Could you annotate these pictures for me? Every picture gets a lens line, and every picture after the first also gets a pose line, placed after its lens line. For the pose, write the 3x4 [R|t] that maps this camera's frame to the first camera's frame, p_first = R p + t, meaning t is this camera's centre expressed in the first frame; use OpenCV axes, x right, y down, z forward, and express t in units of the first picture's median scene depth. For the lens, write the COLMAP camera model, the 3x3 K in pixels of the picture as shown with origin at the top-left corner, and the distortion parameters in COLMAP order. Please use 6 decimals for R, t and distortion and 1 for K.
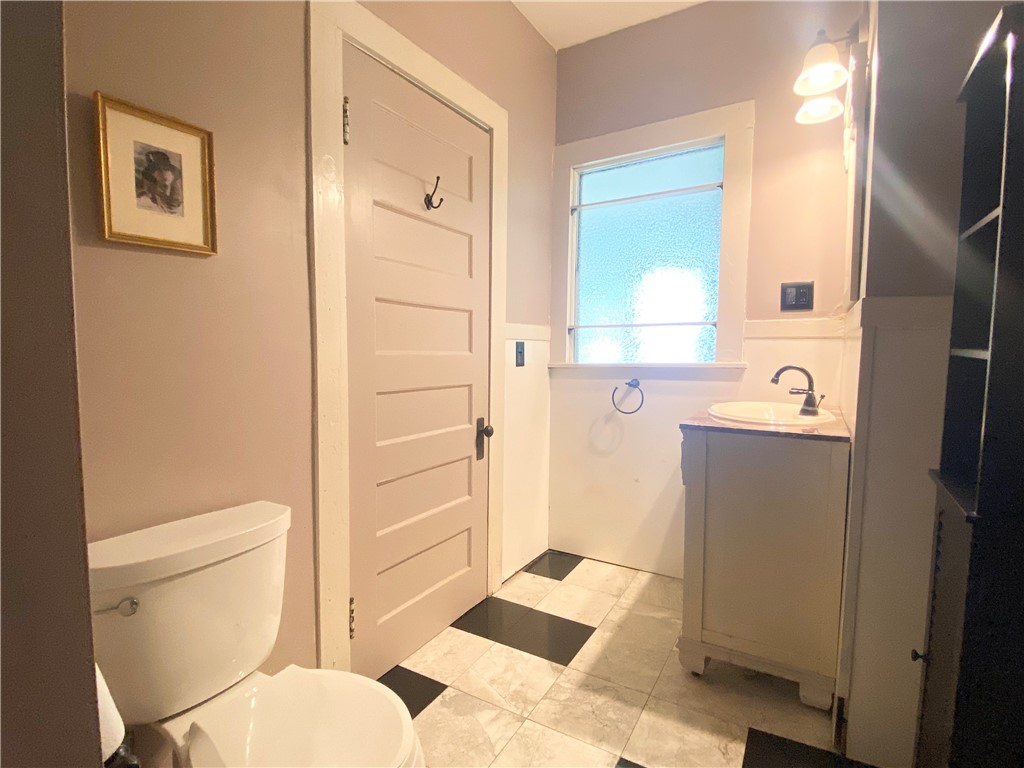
lens RADIAL K [[515.1, 0, 512.8], [0, 515.1, 389.6], [0, 0, 1]] dist [0.031149, -0.002179]
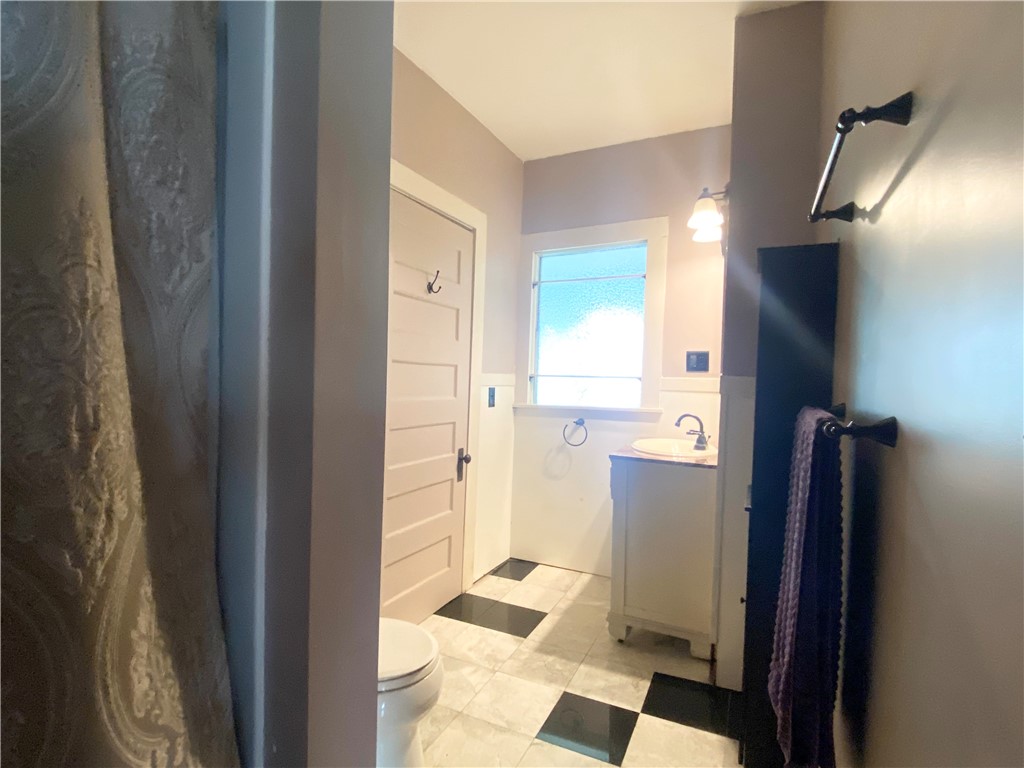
lens RADIAL K [[515.1, 0, 512.4], [0, 515.1, 385.7], [0, 0, 1]] dist [0.031149, -0.002179]
pose [[0.996036, 0.022856, 0.085959, -0.050066], [-0.017530, 0.997908, -0.062221, -0.023126], [-0.087202, 0.060468, 0.994354, -0.297294]]
